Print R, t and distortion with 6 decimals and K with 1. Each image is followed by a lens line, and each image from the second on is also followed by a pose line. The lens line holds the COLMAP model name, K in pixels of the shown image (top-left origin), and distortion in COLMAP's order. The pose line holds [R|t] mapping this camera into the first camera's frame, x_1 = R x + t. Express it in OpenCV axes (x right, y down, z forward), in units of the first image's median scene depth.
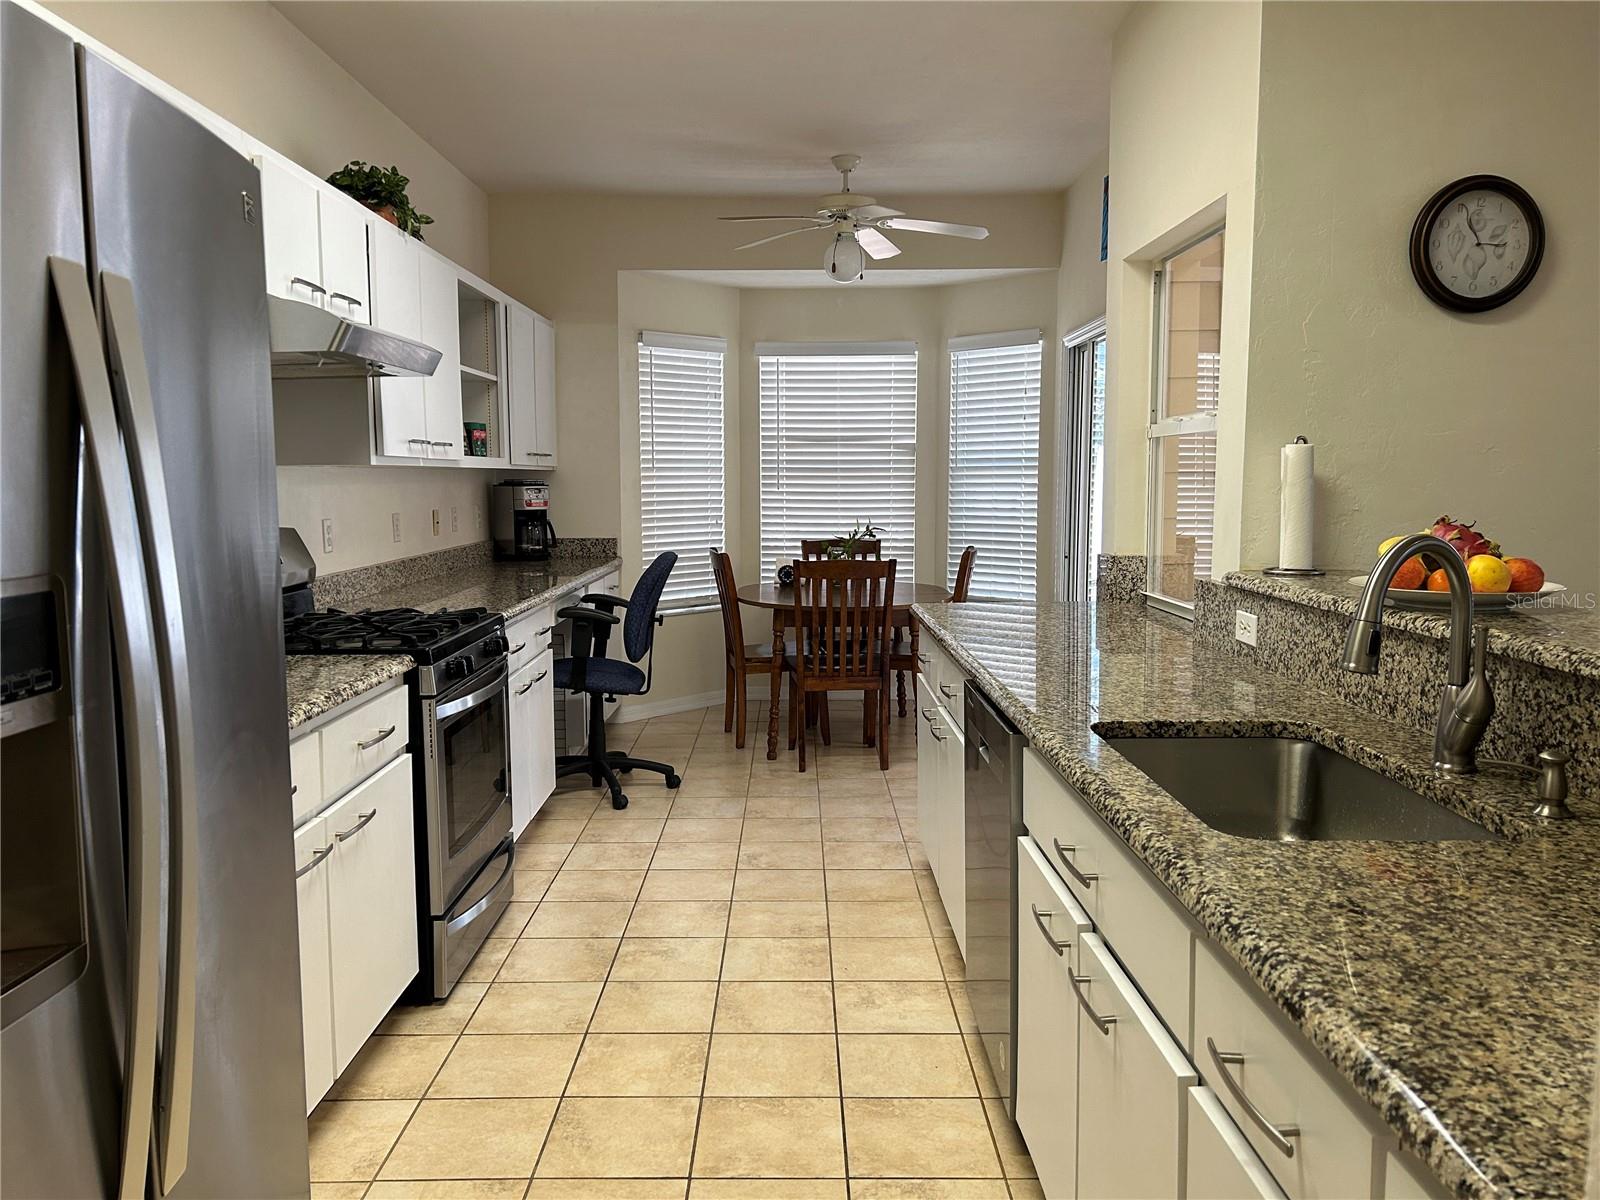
lens RADIAL K [[1204.9, 0, 808.5], [0, 1204.9, 591.0], [0, 0, 1]] dist [0.056795, -0.046953]
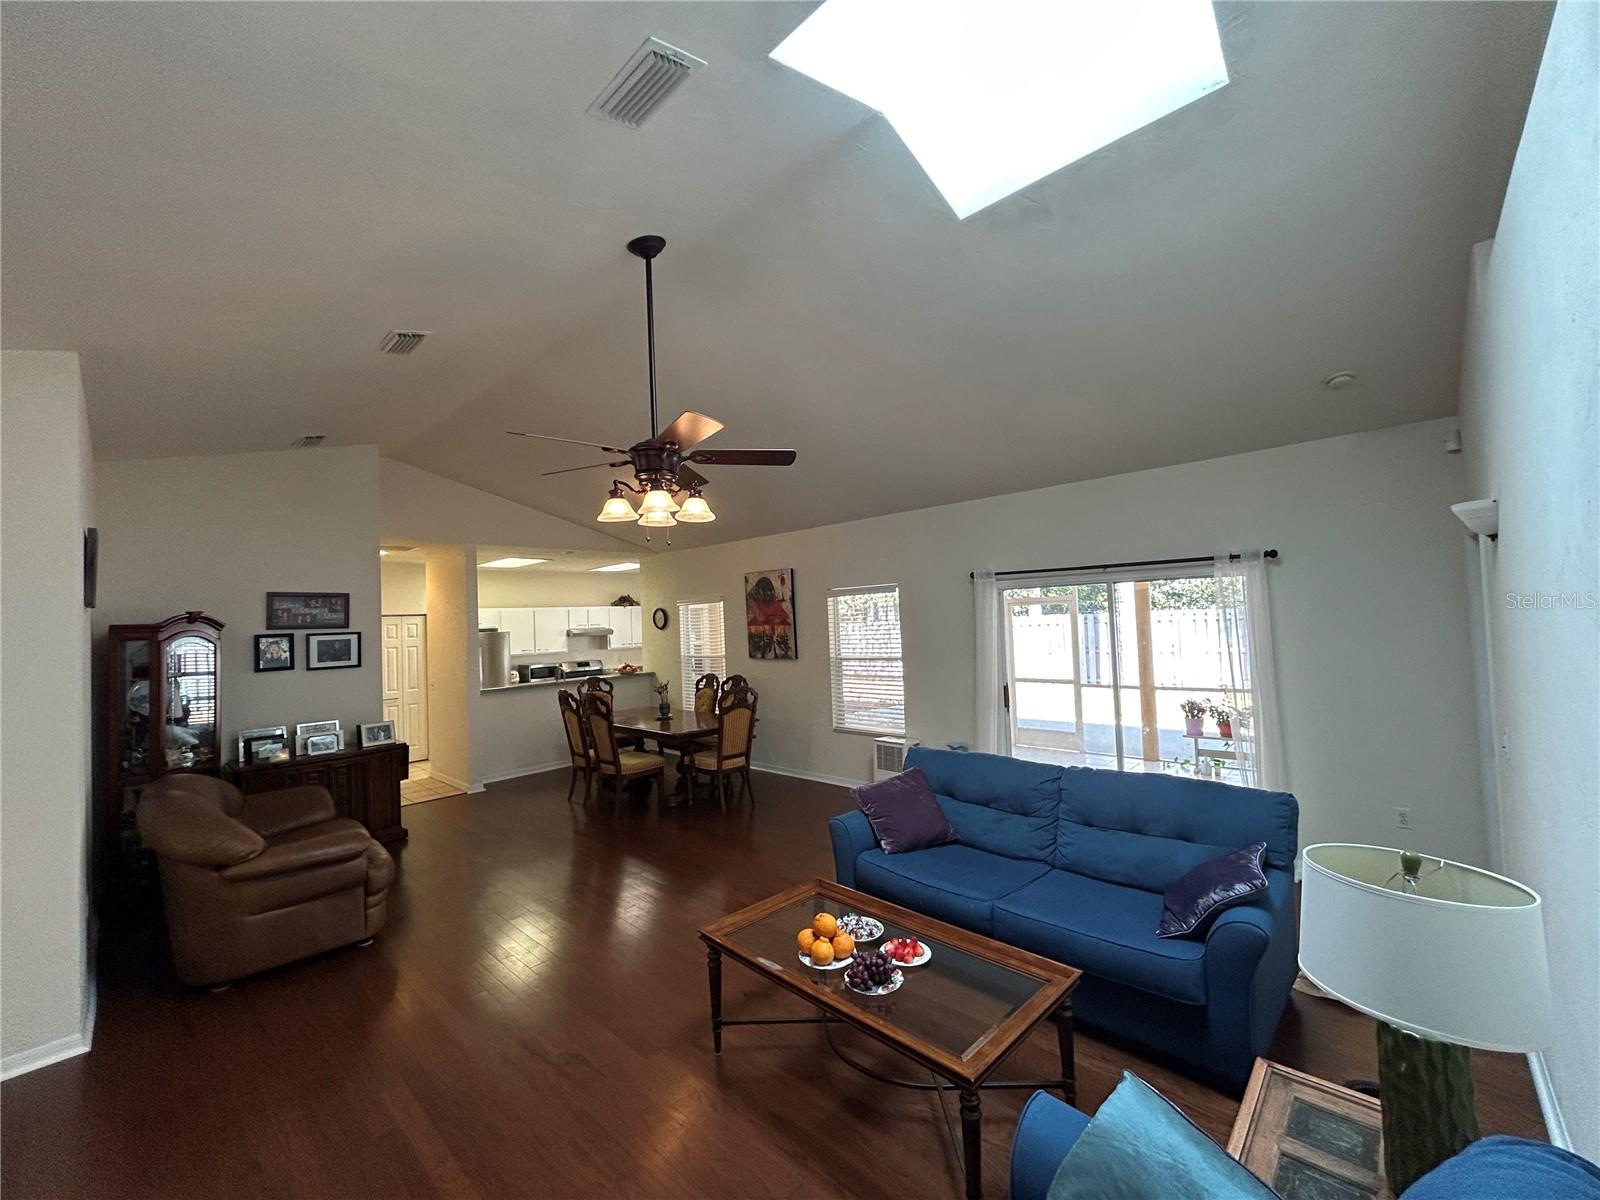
lens RADIAL K [[642.8, 0, 796.6], [0, 642.8, 596.0], [0, 0, 1]] dist [0.001076, 0.001075]
pose [[0.715230, -0.062043, -0.696130, 2.283792], [-0.023651, 0.993333, -0.112831, -0.028579], [0.698489, 0.097165, 0.708994, -0.556525]]
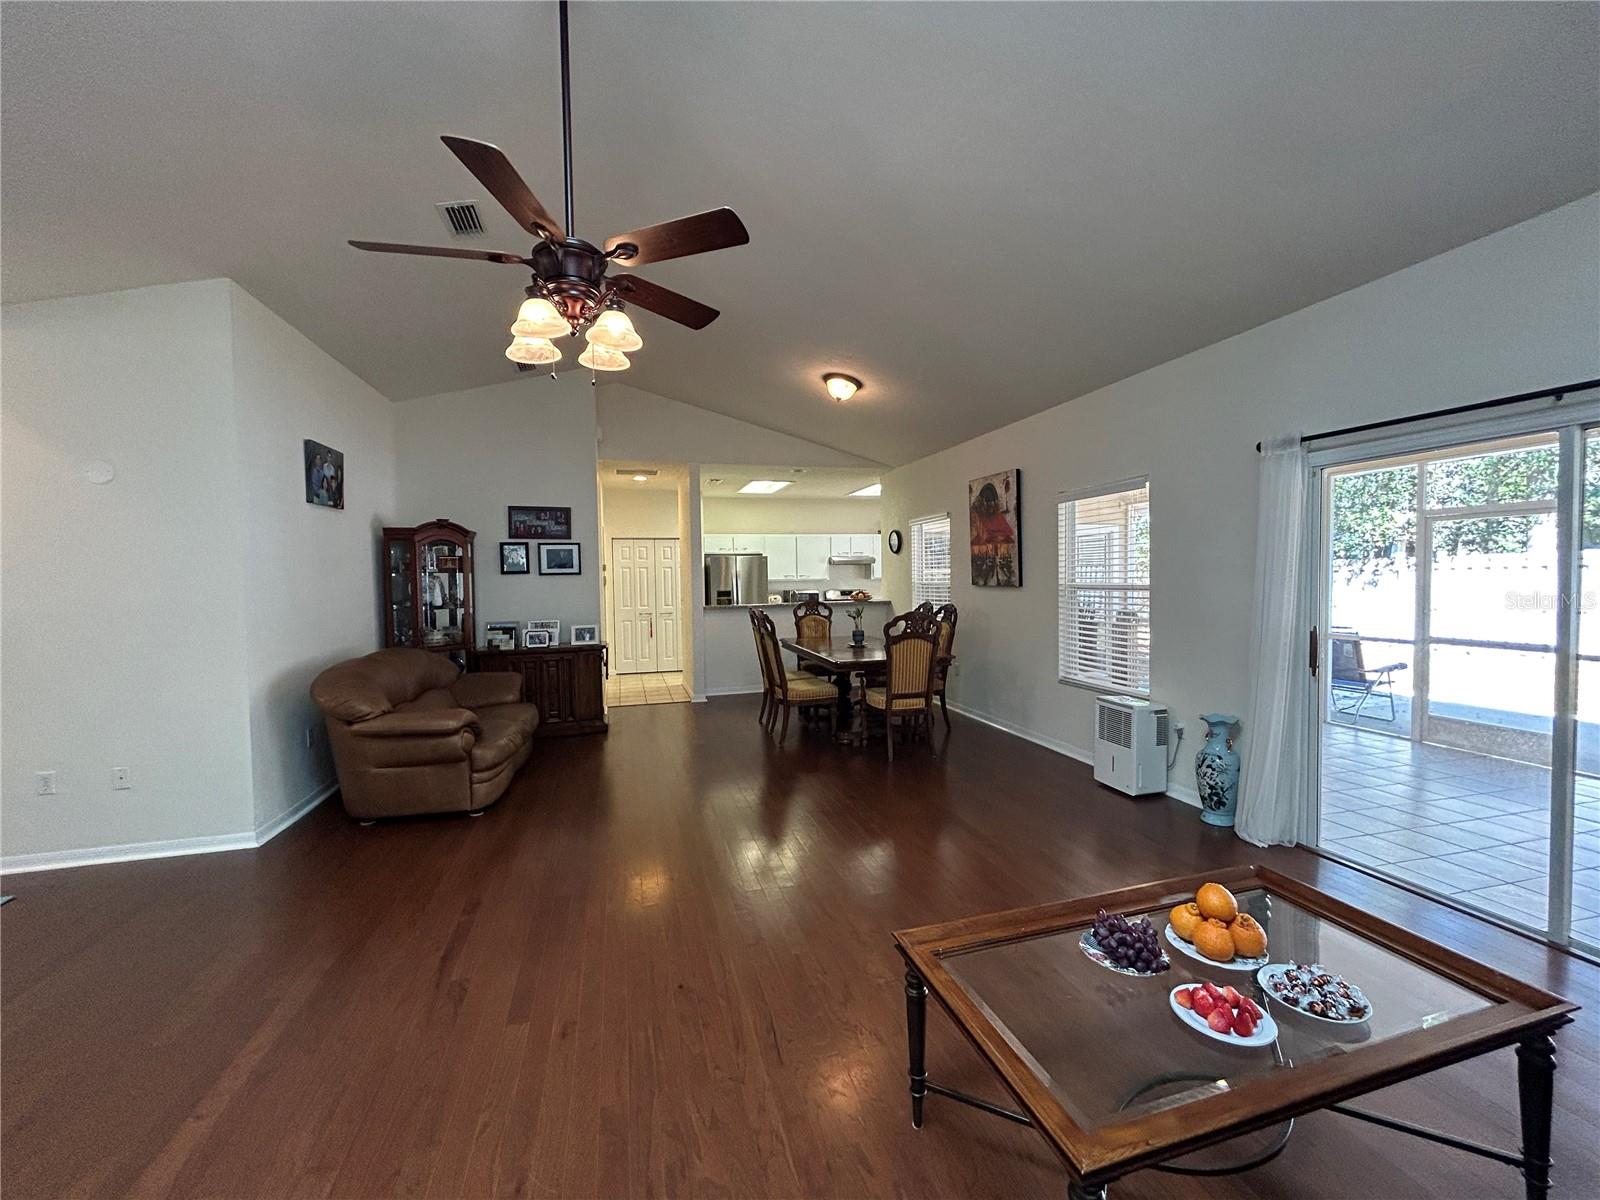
lens RADIAL K [[642.8, 0, 797.4], [0, 642.8, 597.8], [0, 0, 1]] dist [0.001076, 0.001075]
pose [[0.255701, 0.022472, -0.966495, 2.251076], [-0.076424, 0.997071, 0.002964, 0.000545], [0.963731, 0.073105, 0.256669, -0.096017]]
